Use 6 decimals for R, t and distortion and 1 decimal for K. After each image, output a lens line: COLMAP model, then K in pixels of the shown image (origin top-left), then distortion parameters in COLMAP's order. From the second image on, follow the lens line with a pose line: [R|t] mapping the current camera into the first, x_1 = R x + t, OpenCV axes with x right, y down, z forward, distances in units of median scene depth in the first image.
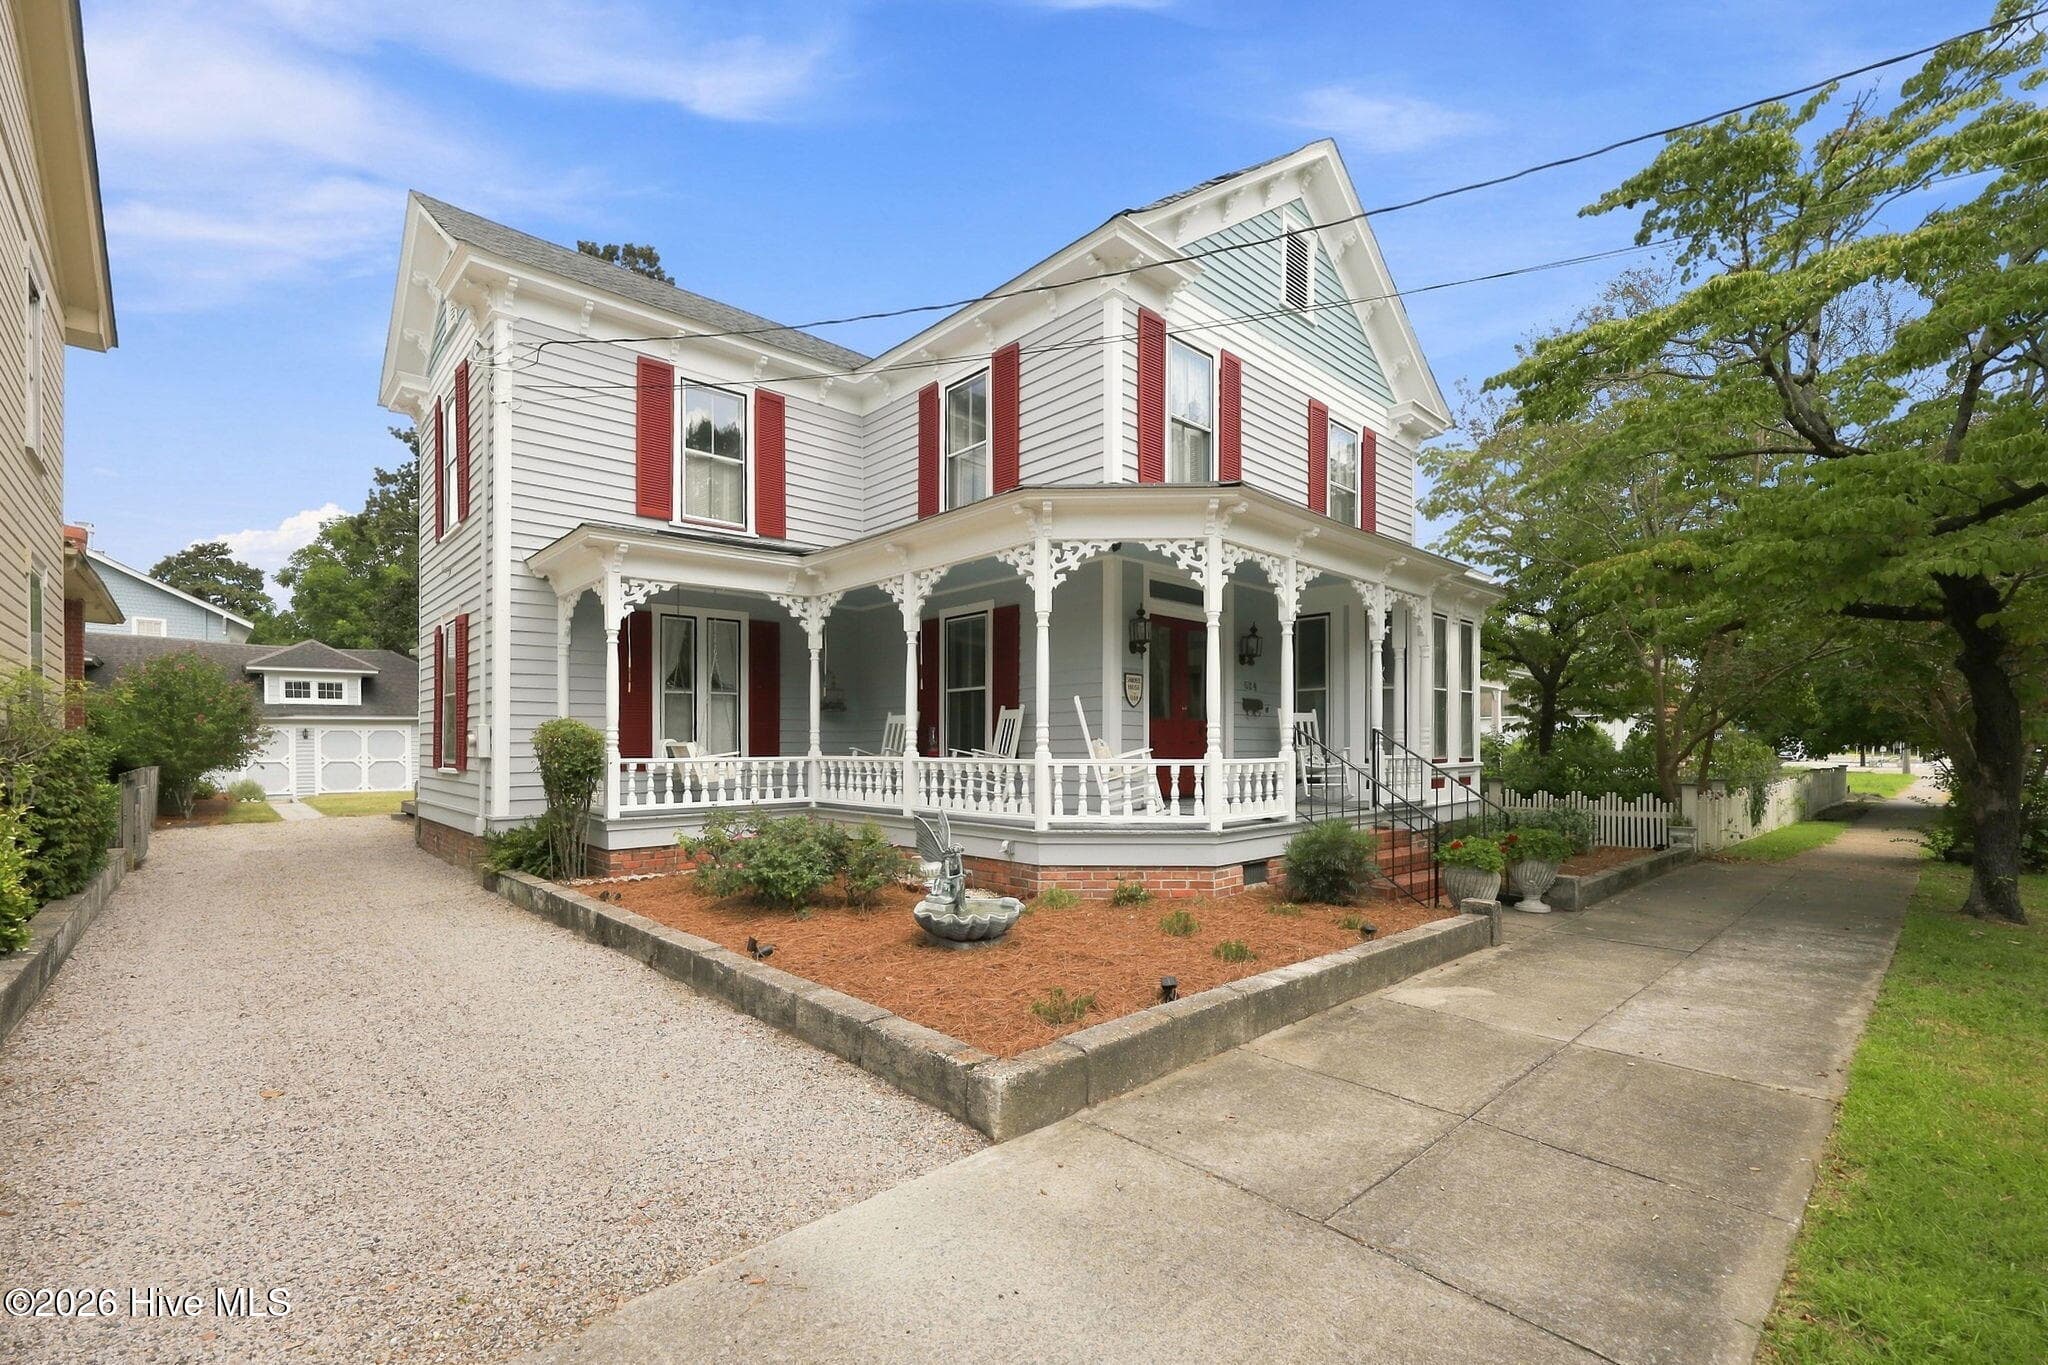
lens RADIAL K [[882.0, 0, 1021.6], [0, 882.0, 749.4], [0, 0, 1]] dist [0.000173, -0.000101]
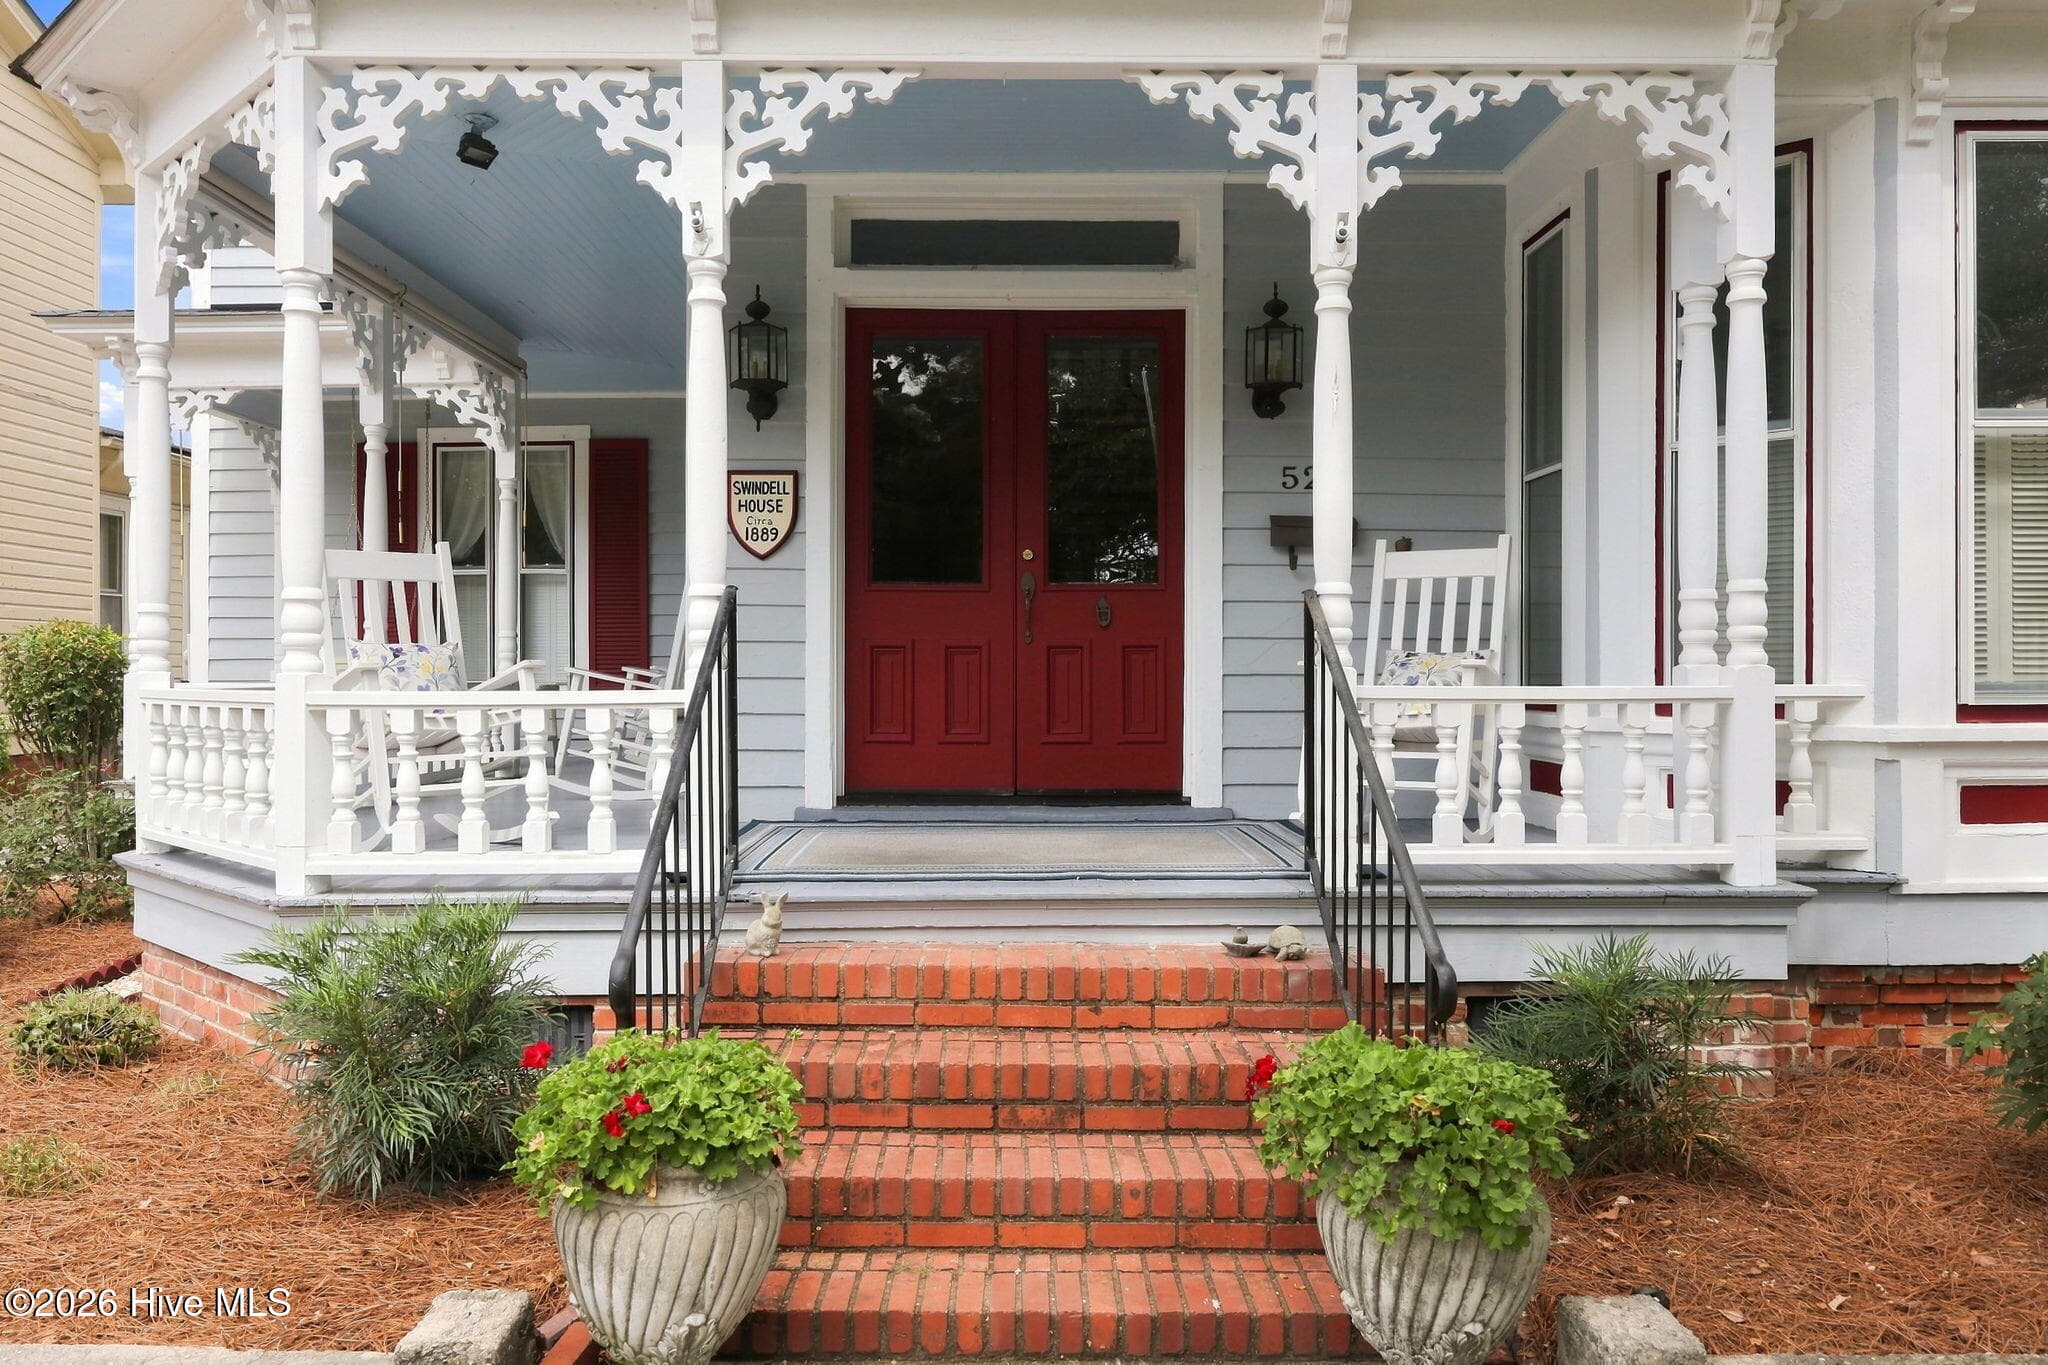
lens RADIAL K [[1530.4, 0, 1024.0], [0, 1530.4, 682.5], [0, 0, 1]] dist [0.001258, -0.000215]
pose [[0.740266, 0.003626, -0.672304, 0.713690], [-0.002823, 0.999993, 0.002285, 0.003904], [0.672308, 0.000207, 0.740272, 0.629696]]
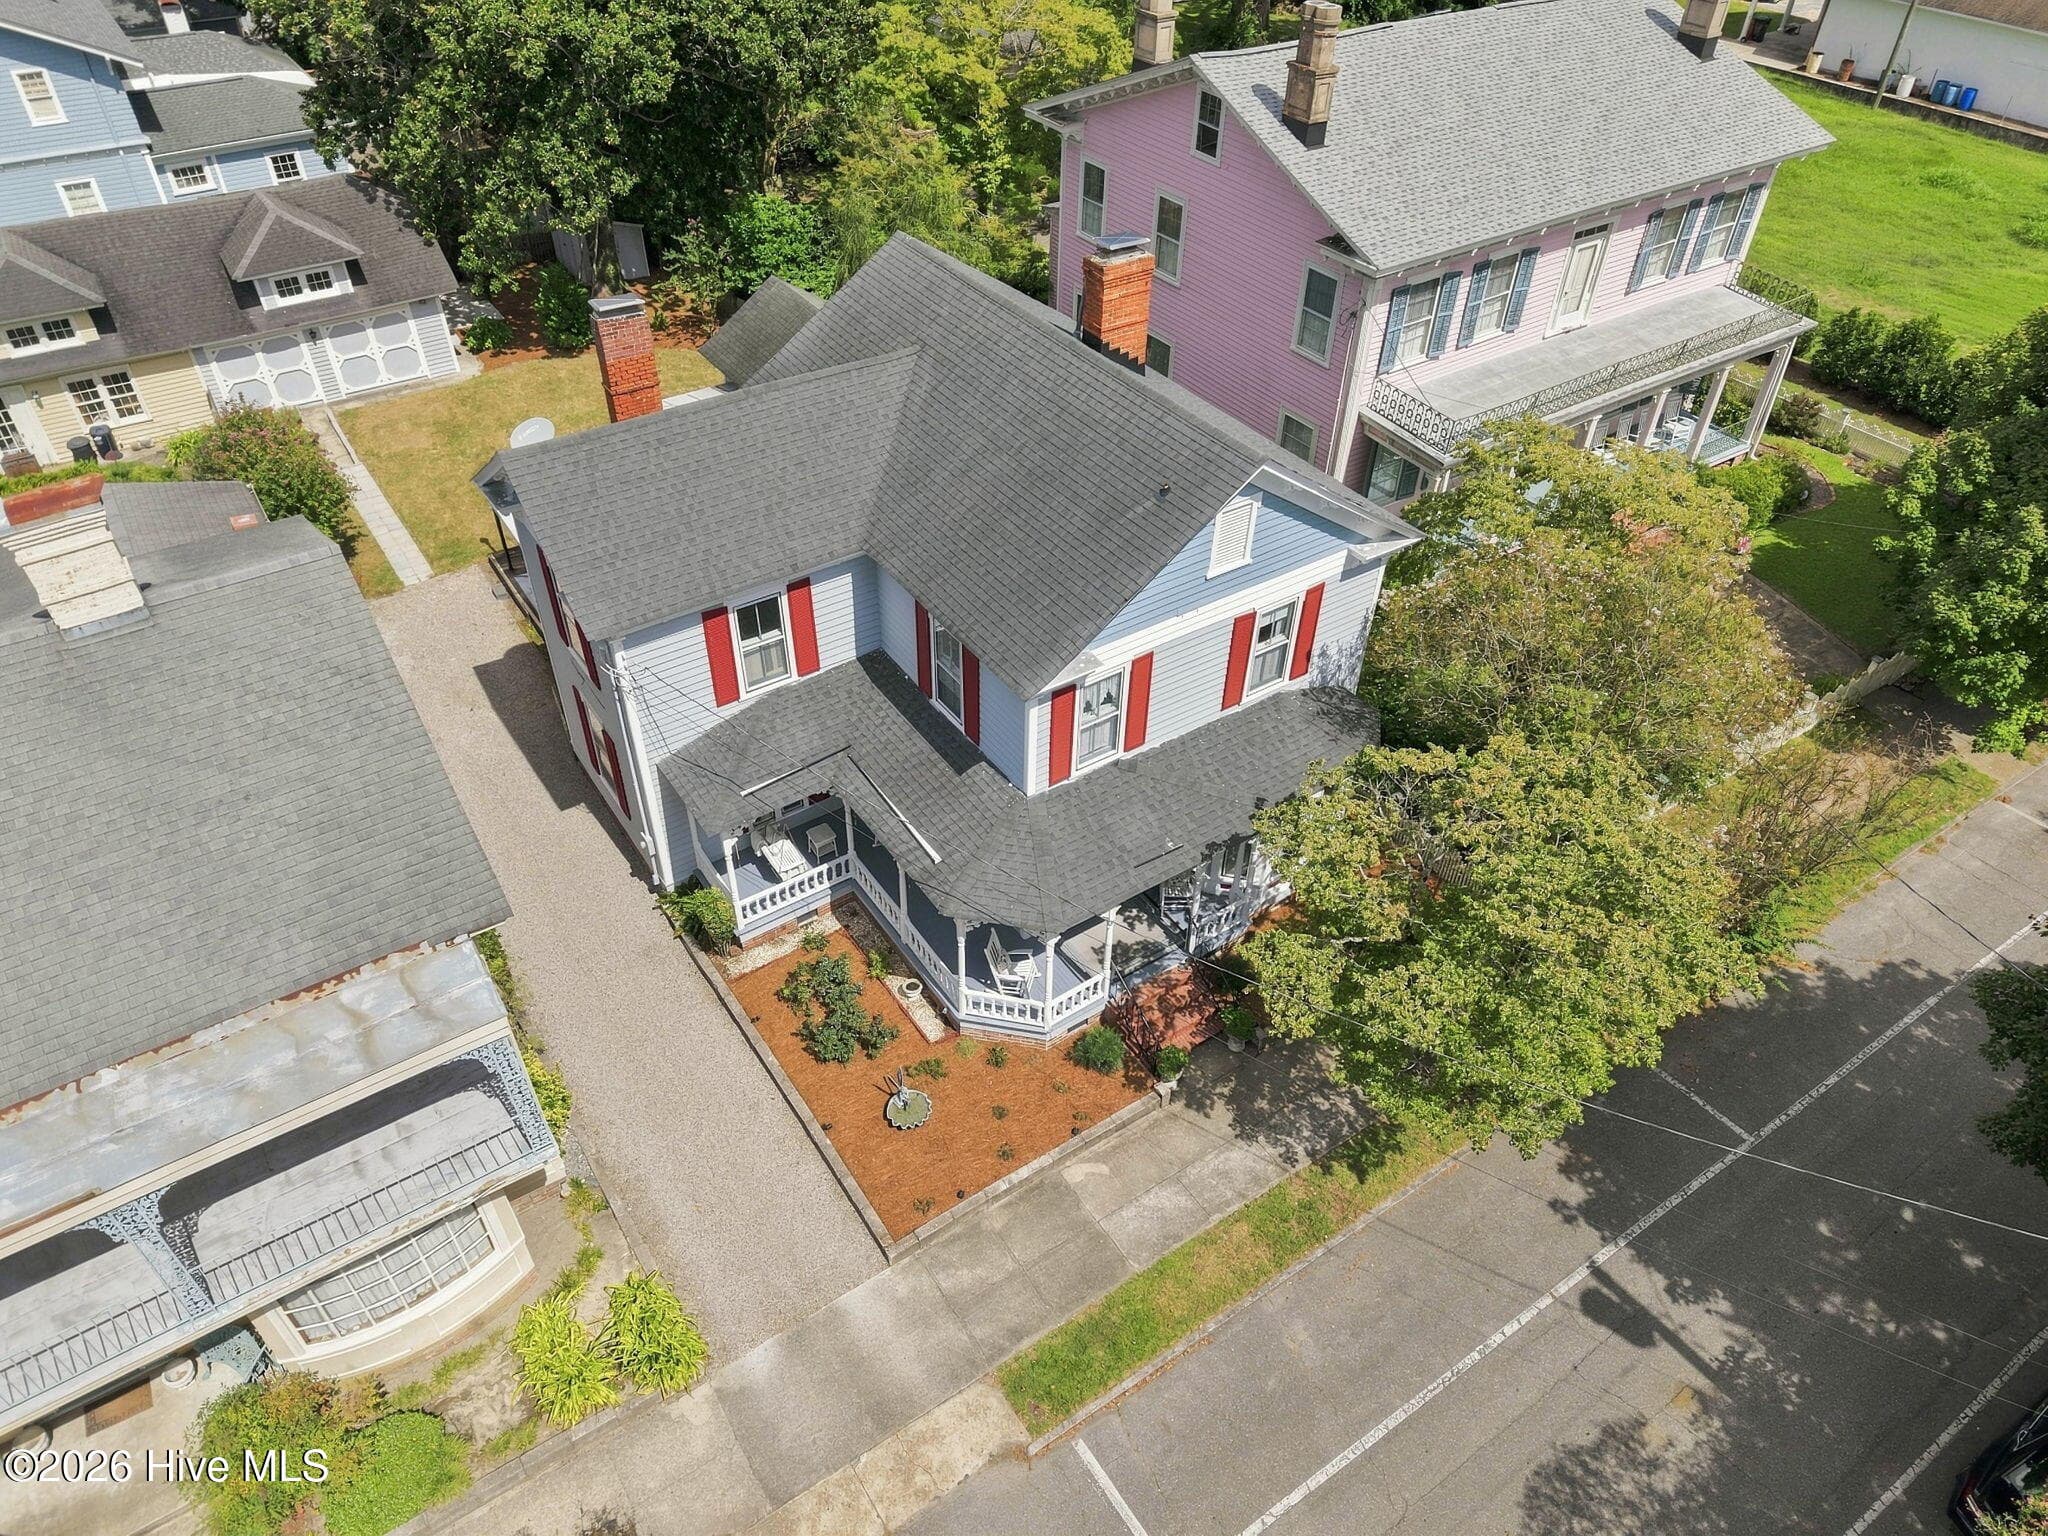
lens RADIAL K [[1368.0, 0, 1026.6], [0, 1368.0, 782.5], [0, 0, 1]] dist [0.049751, -0.062118]
pose [[0.988177, 0.113175, -0.103433, 0.362960], [-0.017489, 0.753426, 0.657300, -1.978096], [0.152319, -0.647720, 0.746497, -0.793704]]
